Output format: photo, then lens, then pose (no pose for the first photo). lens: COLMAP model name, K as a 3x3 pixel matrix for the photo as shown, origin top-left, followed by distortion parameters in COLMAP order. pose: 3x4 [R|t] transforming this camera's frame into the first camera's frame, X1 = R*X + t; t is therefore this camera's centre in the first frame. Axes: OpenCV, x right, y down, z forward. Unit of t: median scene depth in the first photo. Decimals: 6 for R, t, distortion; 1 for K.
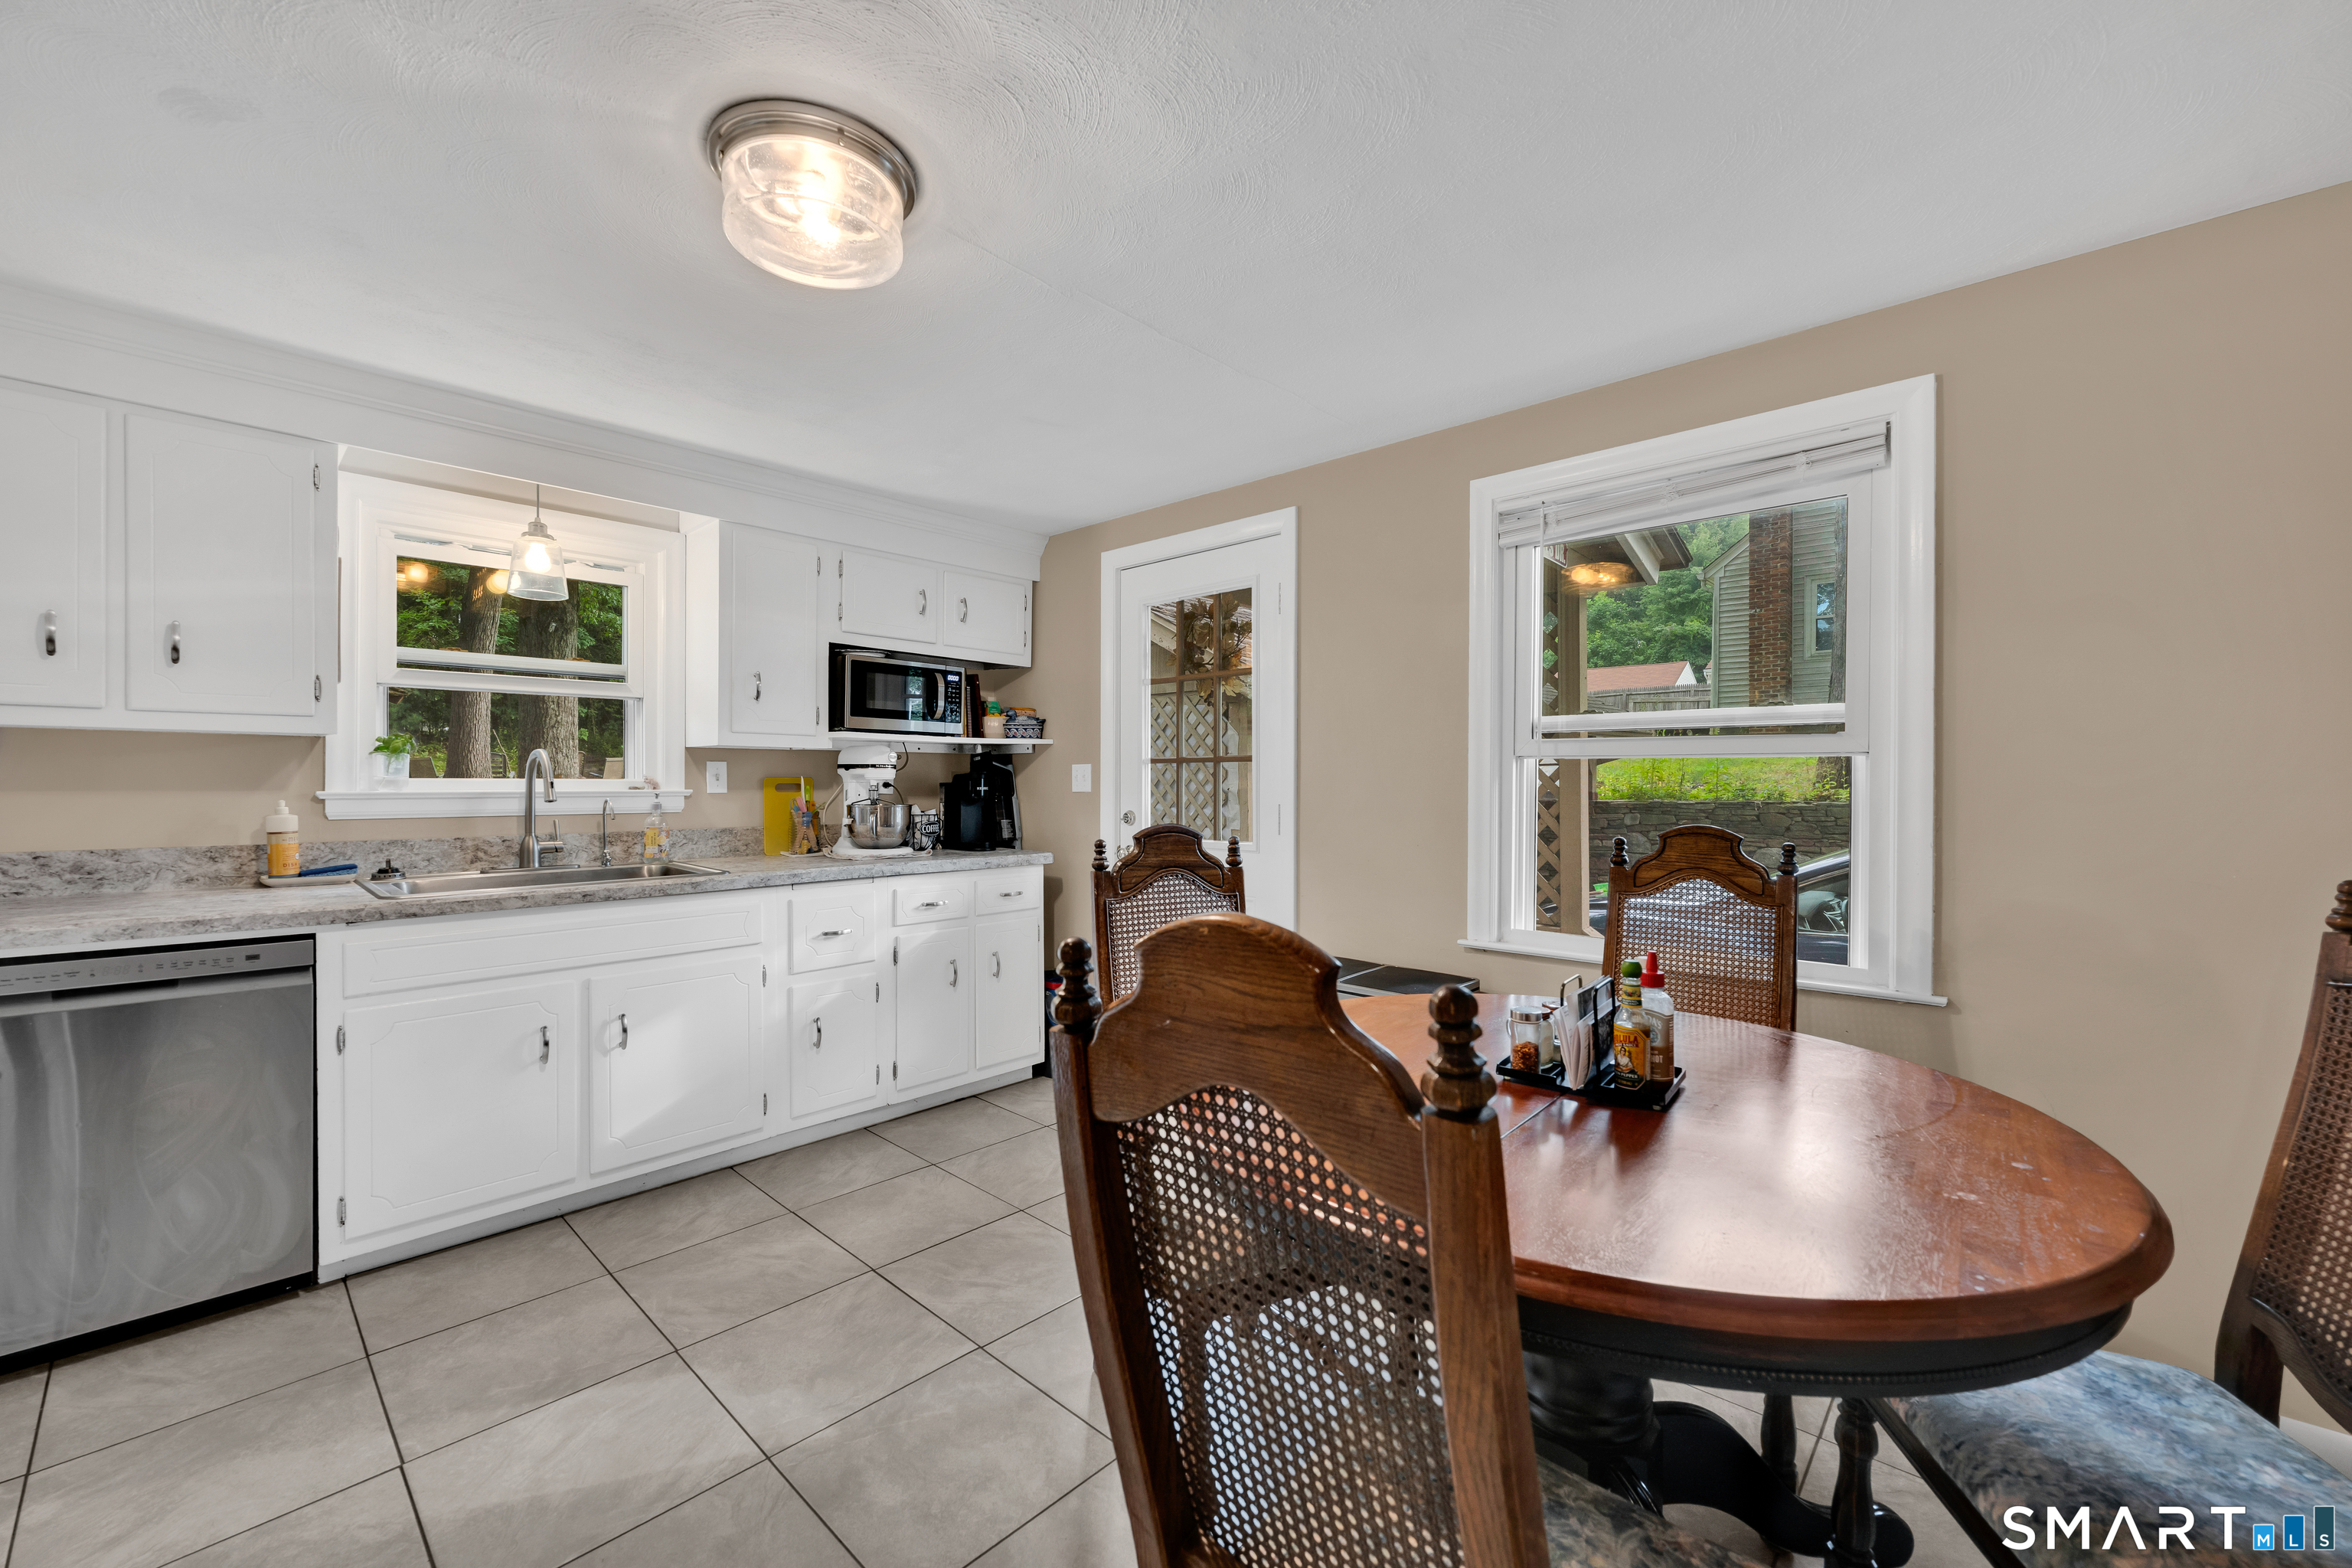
lens RADIAL K [[941.6, 0, 1172.9], [0, 941.6, 787.4], [0, 0, 1]] dist [-0.001903, 0.000001]
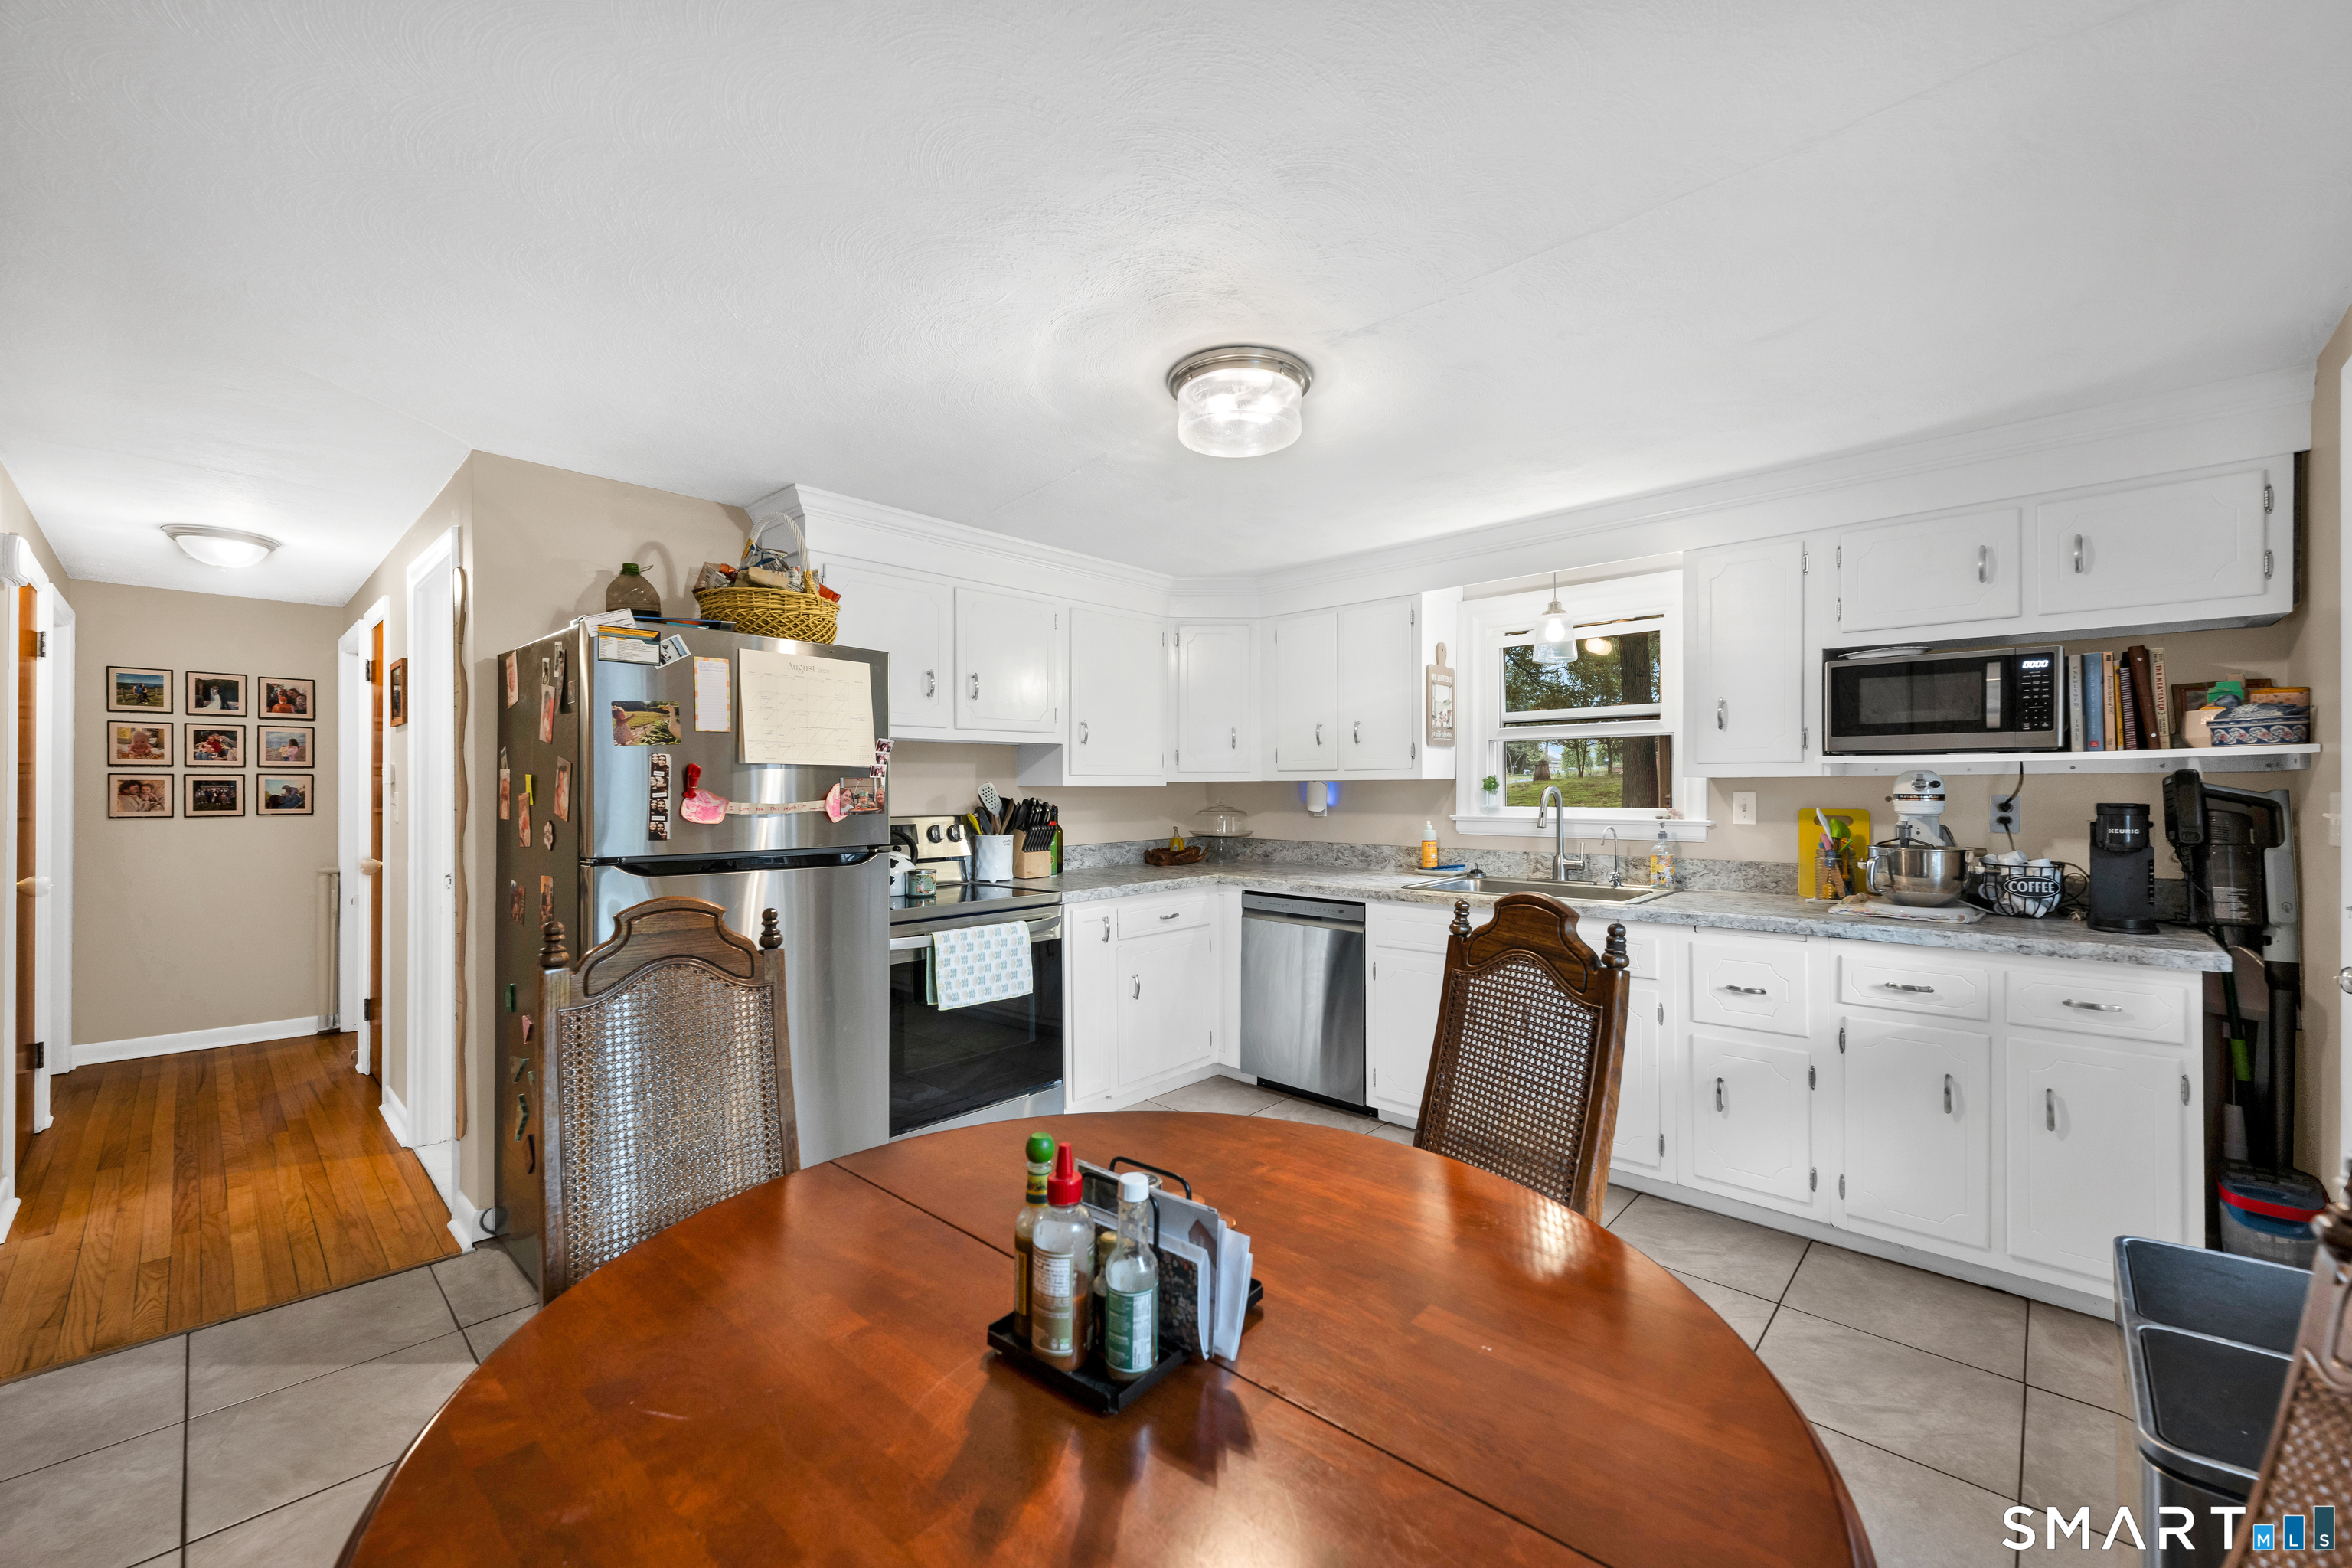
lens RADIAL K [[936.2, 0, 1173.3], [0, 936.2, 785.1], [0, 0, 1]] dist [0.004416, 0.000127]
pose [[-0.002112, -0.005491, -0.999983, 0.500255], [-0.005033, 0.999972, -0.005480, -0.027440], [0.999985, 0.005021, -0.002140, 0.451780]]
